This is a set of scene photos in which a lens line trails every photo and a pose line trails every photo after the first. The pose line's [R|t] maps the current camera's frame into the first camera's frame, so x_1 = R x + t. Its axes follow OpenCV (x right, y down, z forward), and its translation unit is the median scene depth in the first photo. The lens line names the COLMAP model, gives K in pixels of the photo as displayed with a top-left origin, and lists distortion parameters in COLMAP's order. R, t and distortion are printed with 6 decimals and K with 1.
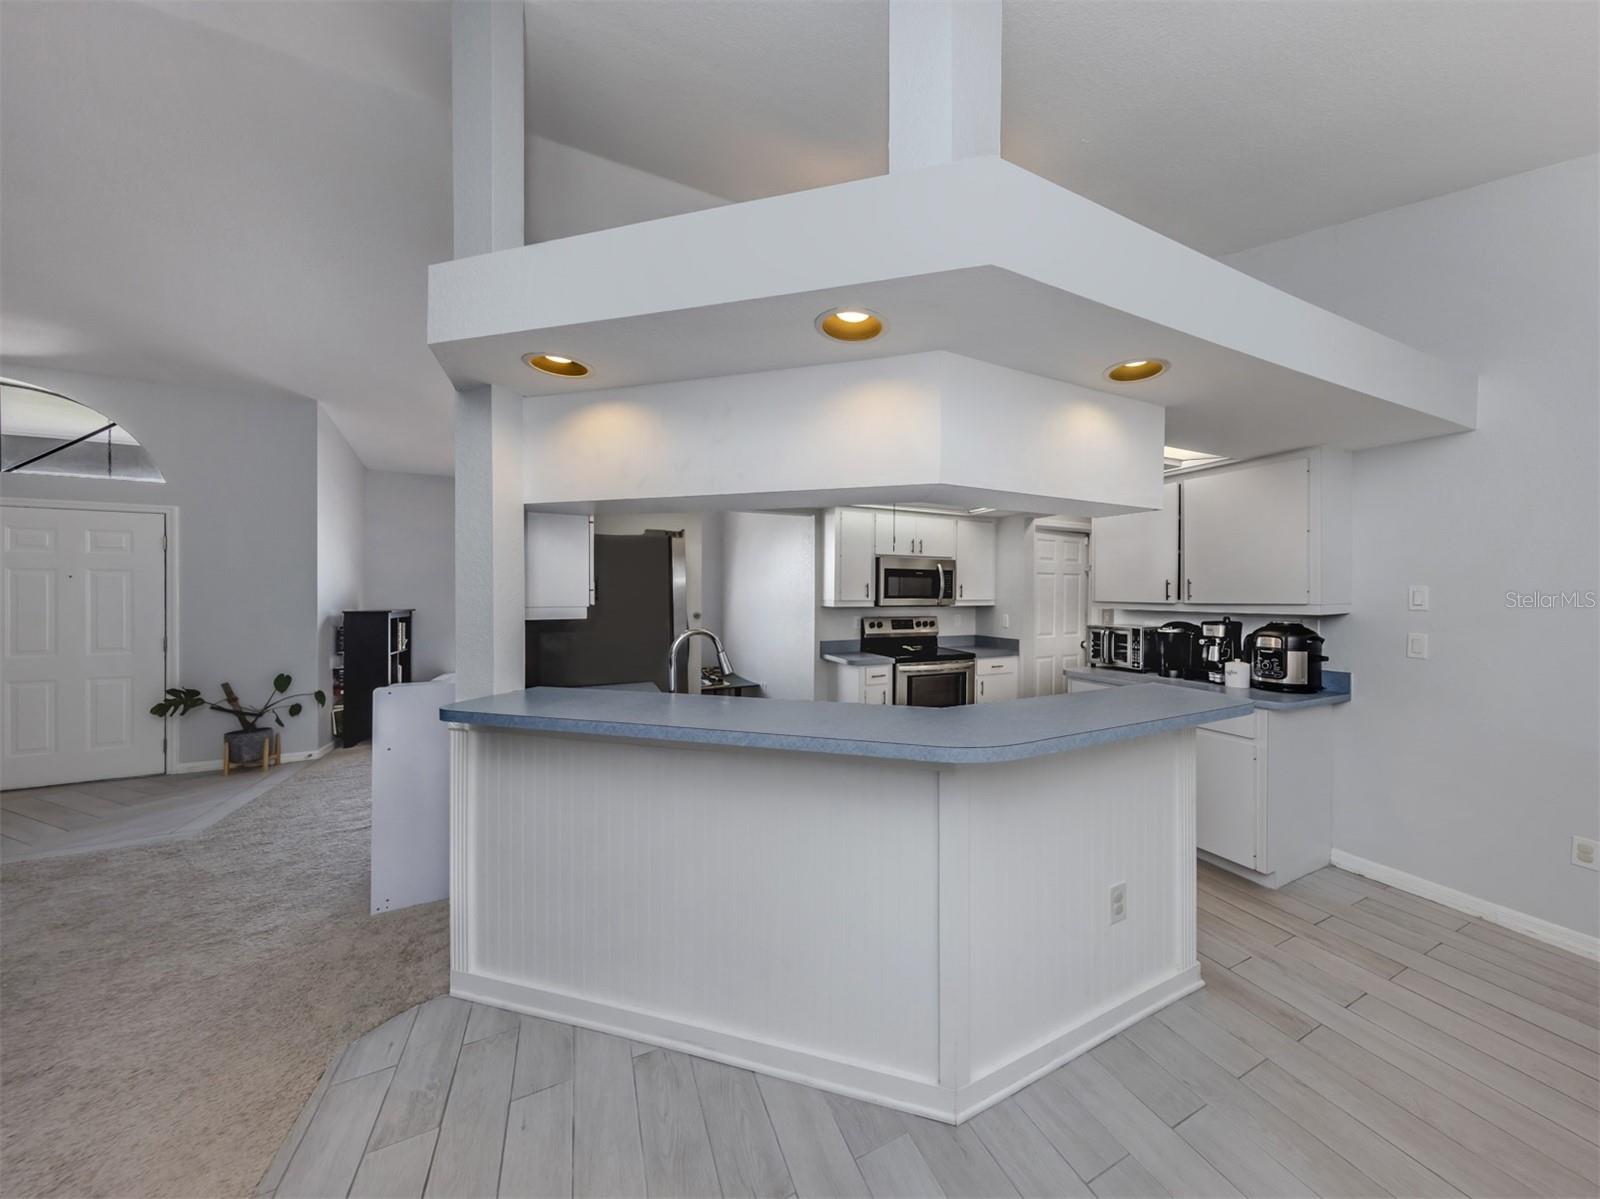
lens RADIAL K [[557.7, 0, 889.7], [0, 557.7, 613.6], [0, 0, 1]] dist [0.002194, 0.000162]
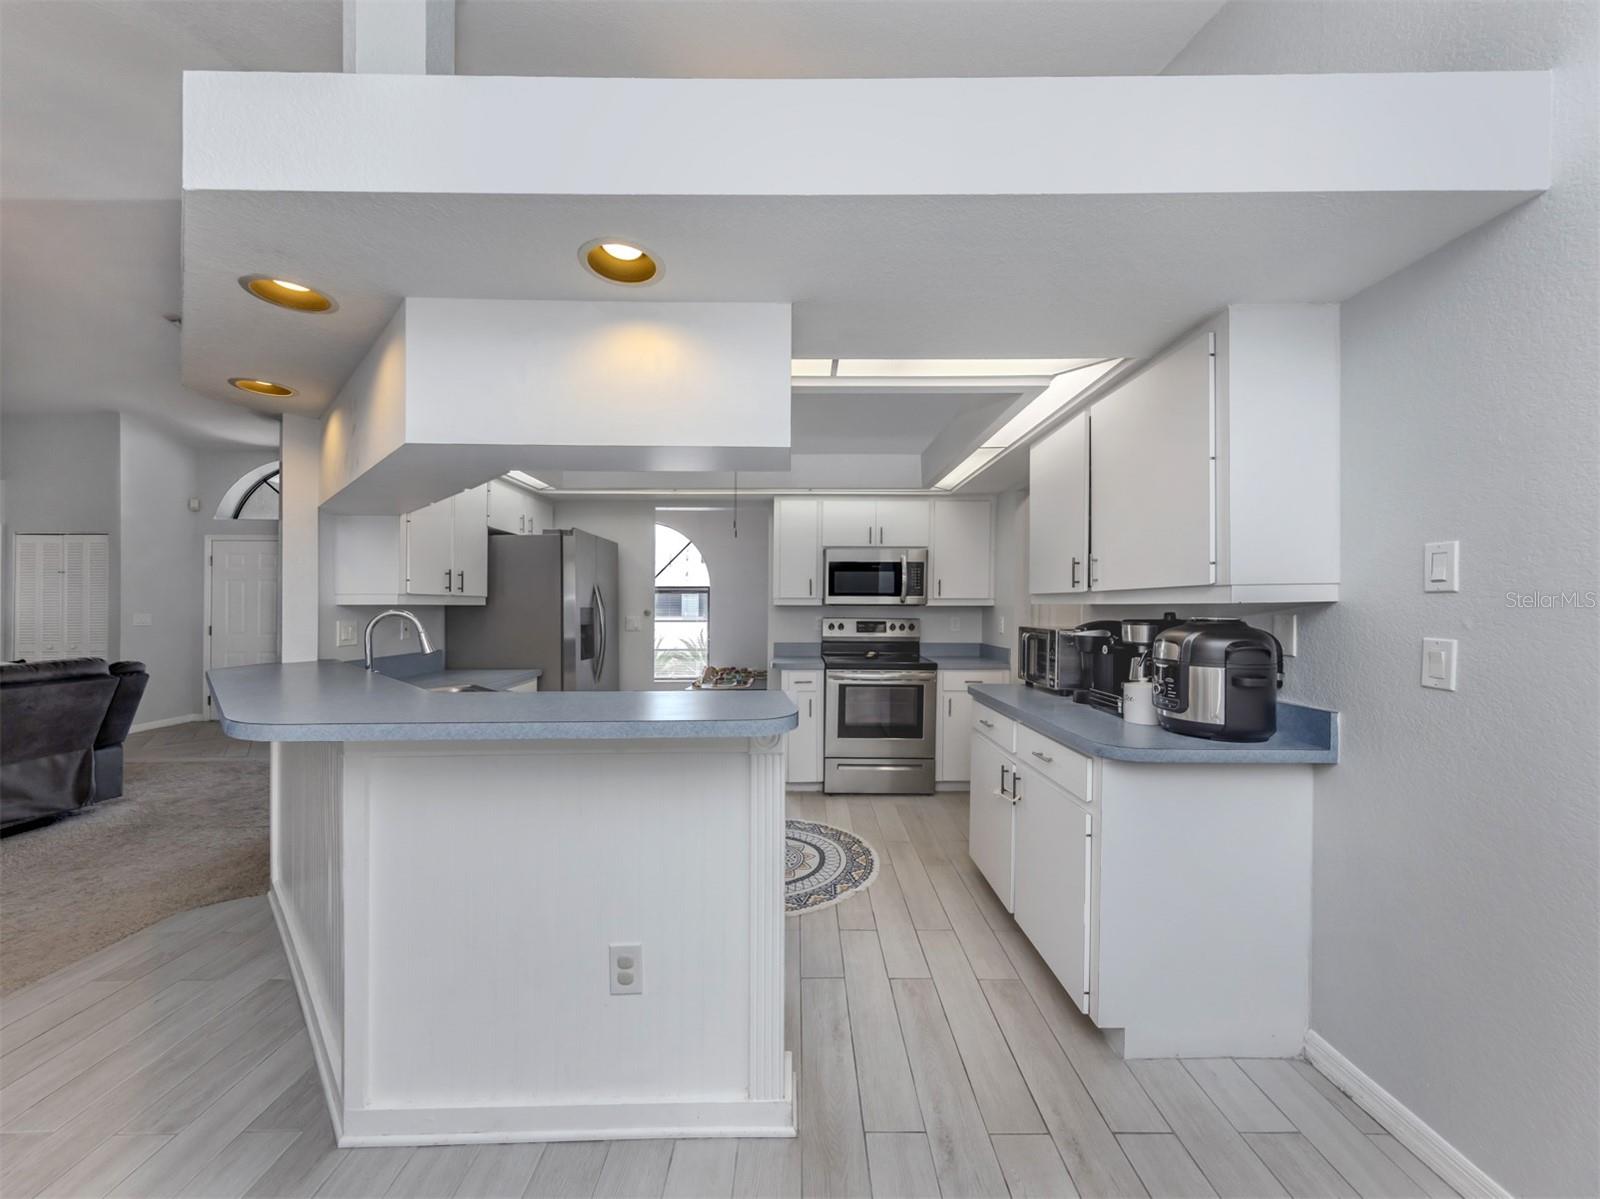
lens RADIAL K [[592.4, 0, 809.7], [0, 592.4, 615.8], [0, 0, 1]] dist [-0.000913, -0.000049]
pose [[0.884565, 0.006976, -0.466364, 0.398436], [-0.015236, 0.999787, -0.013943, 0.018024], [0.466167, 0.019439, 0.884483, 0.157612]]
